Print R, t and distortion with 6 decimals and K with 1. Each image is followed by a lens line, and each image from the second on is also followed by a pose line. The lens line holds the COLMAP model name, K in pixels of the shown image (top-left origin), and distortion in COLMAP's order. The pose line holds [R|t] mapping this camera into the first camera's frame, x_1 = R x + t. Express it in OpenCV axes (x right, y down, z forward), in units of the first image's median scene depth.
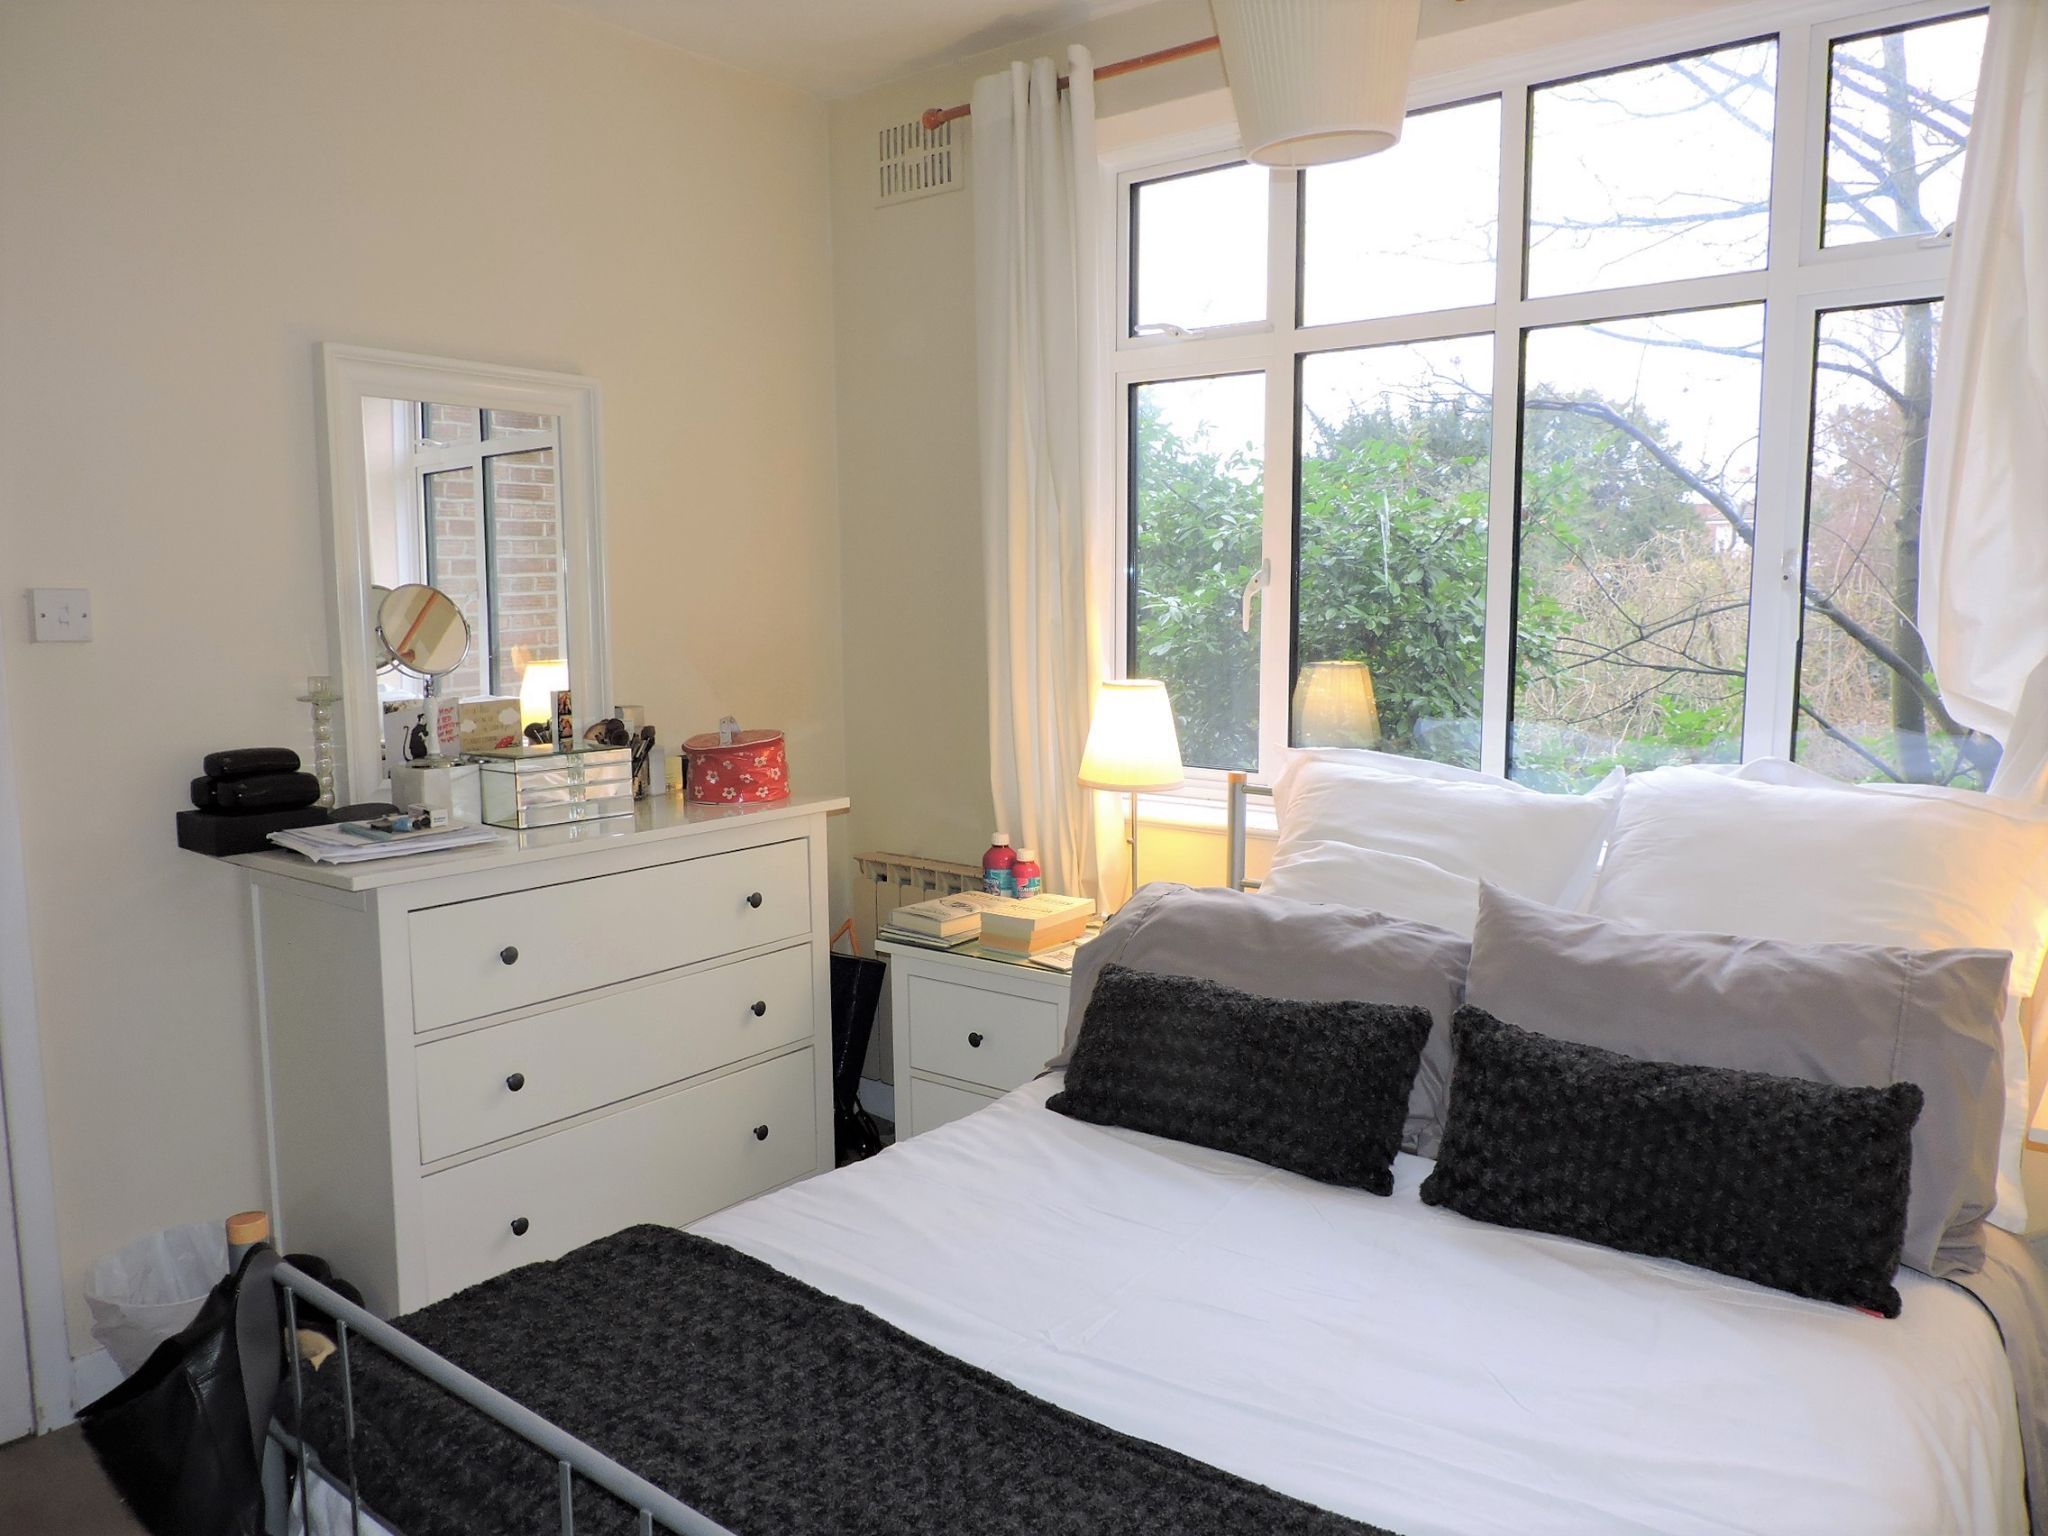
lens RADIAL K [[1469.4, 0, 1025.8], [0, 1469.4, 779.0], [0, 0, 1]] dist [-0.001572, -0.001021]
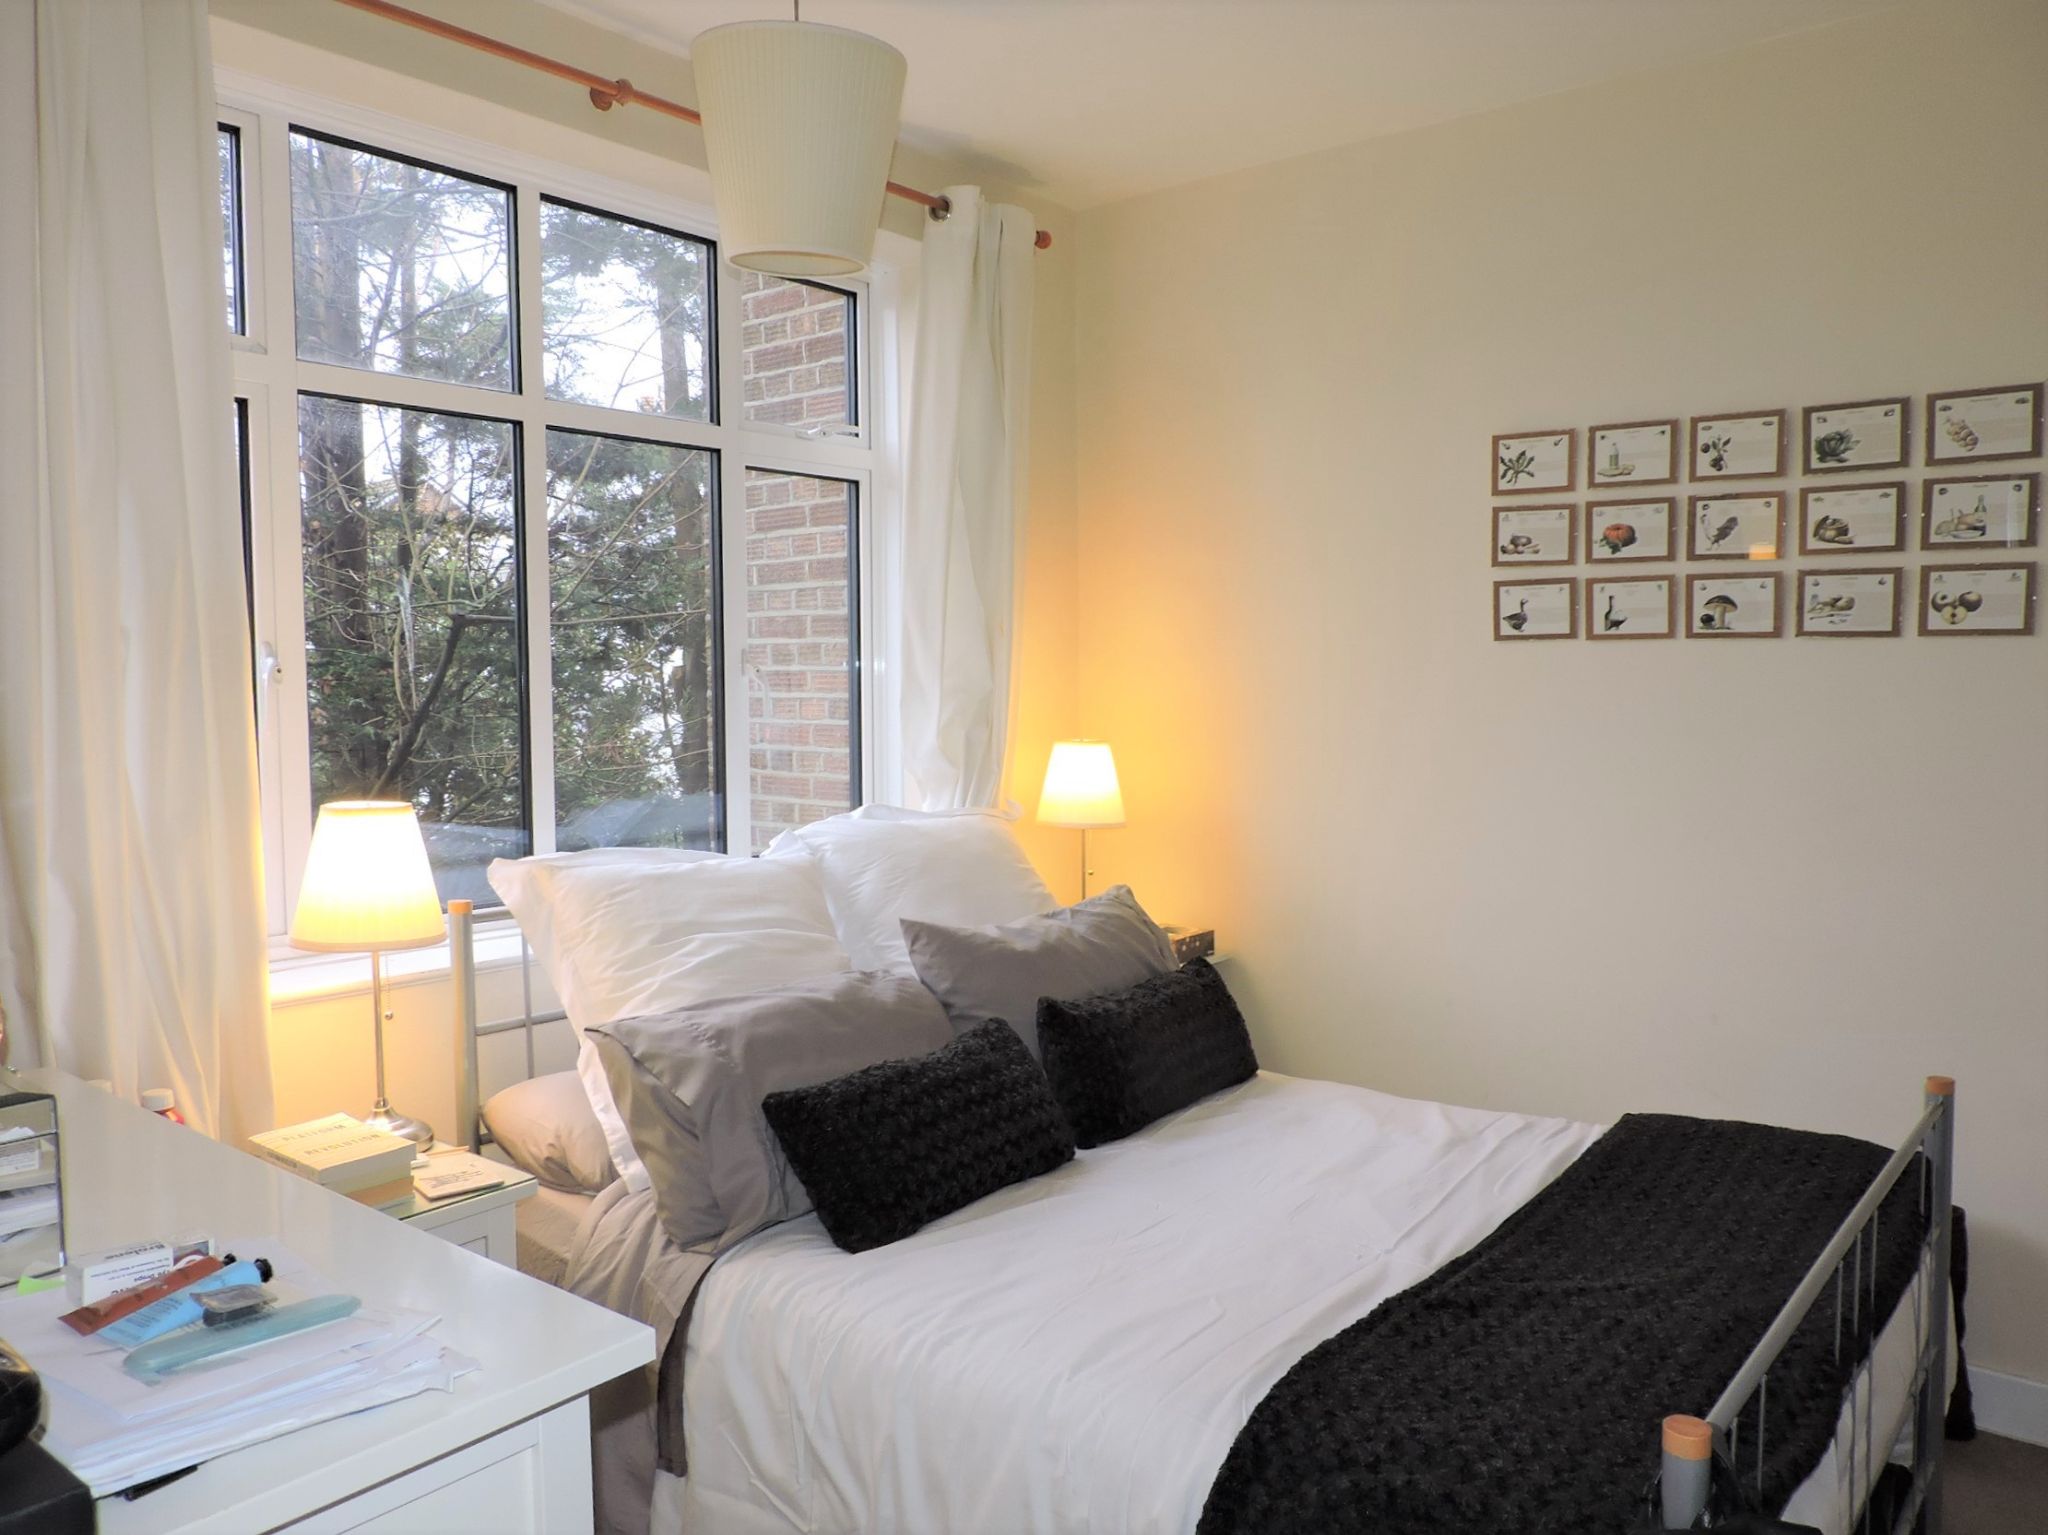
lens RADIAL K [[1469.4, 0, 1026.3], [0, 1469.4, 762.2], [0, 0, 1]] dist [-0.001572, -0.001021]
pose [[0.003215, -0.047456, 0.998868, -0.760977], [0.122578, 0.991359, 0.046705, -0.091059], [-0.992454, 0.122289, 0.009004, 0.741170]]
